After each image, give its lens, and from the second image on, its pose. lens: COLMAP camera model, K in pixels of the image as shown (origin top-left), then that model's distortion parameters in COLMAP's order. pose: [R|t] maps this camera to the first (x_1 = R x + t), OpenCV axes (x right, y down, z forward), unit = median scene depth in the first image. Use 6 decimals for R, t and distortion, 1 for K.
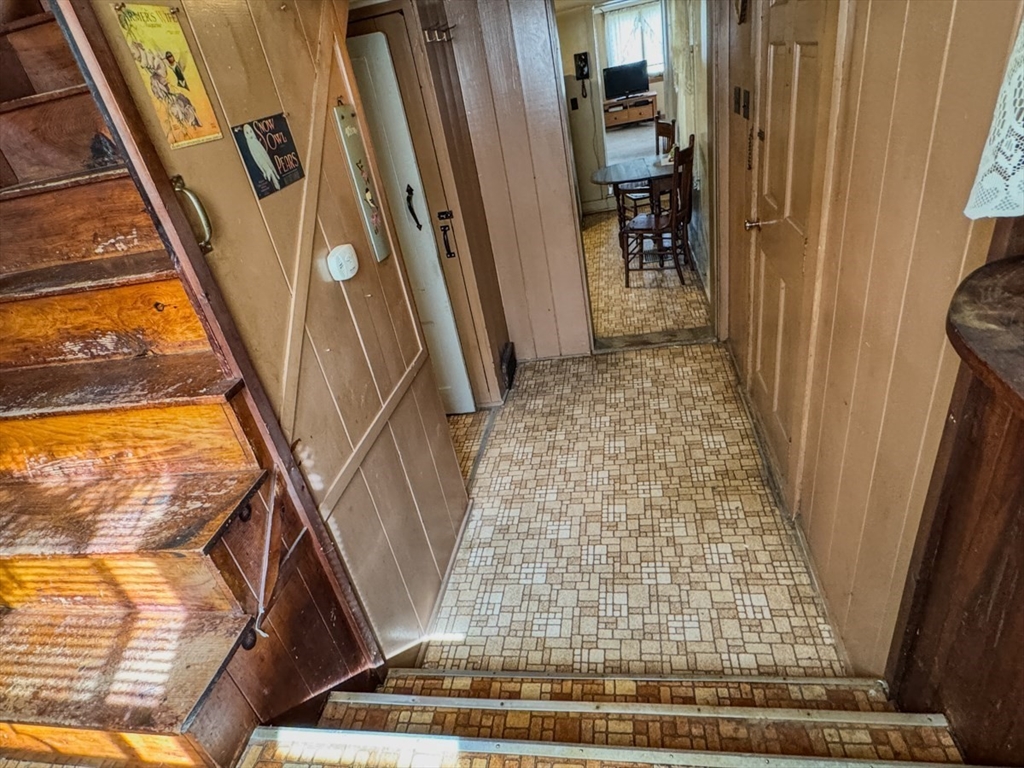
lens RADIAL K [[570.9, 0, 512.0], [0, 570.9, 384.0], [0, 0, 1]] dist [-0.003176, -0.000873]
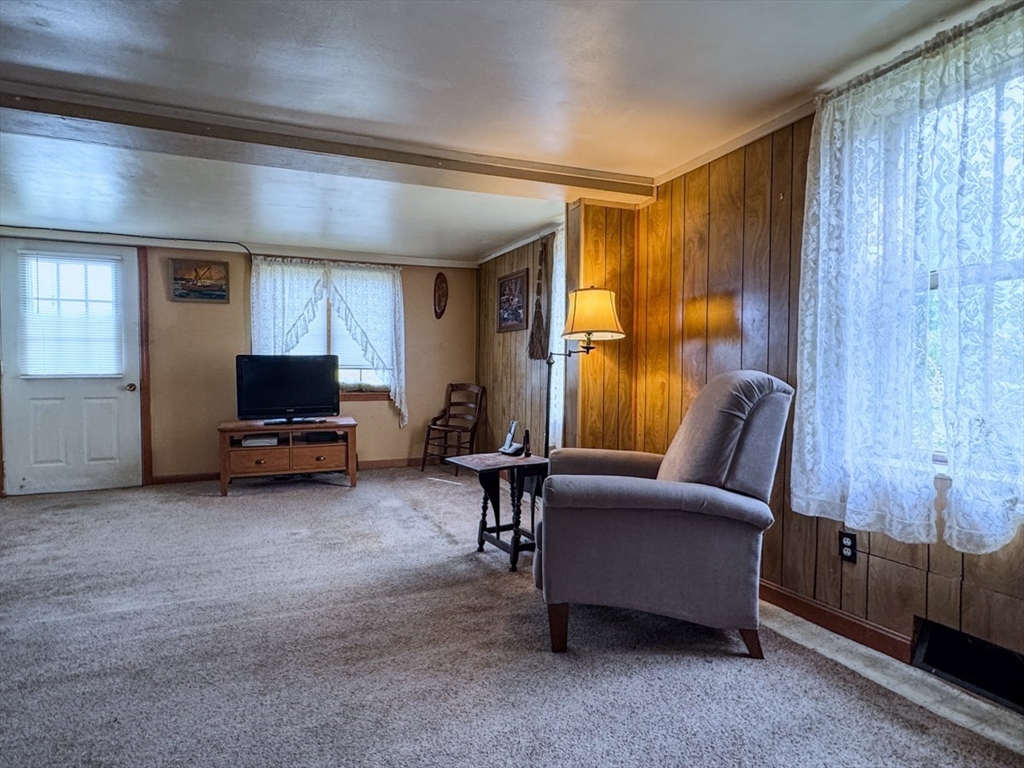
lens RADIAL K [[570.9, 0, 512.0], [0, 570.9, 384.0], [0, 0, 1]] dist [-0.003176, -0.000873]
pose [[0.839922, 0.165049, 0.517001, 0.113041], [0.124378, 0.868737, -0.479402, -0.293729], [-0.528262, 0.466964, 0.709143, 0.581121]]
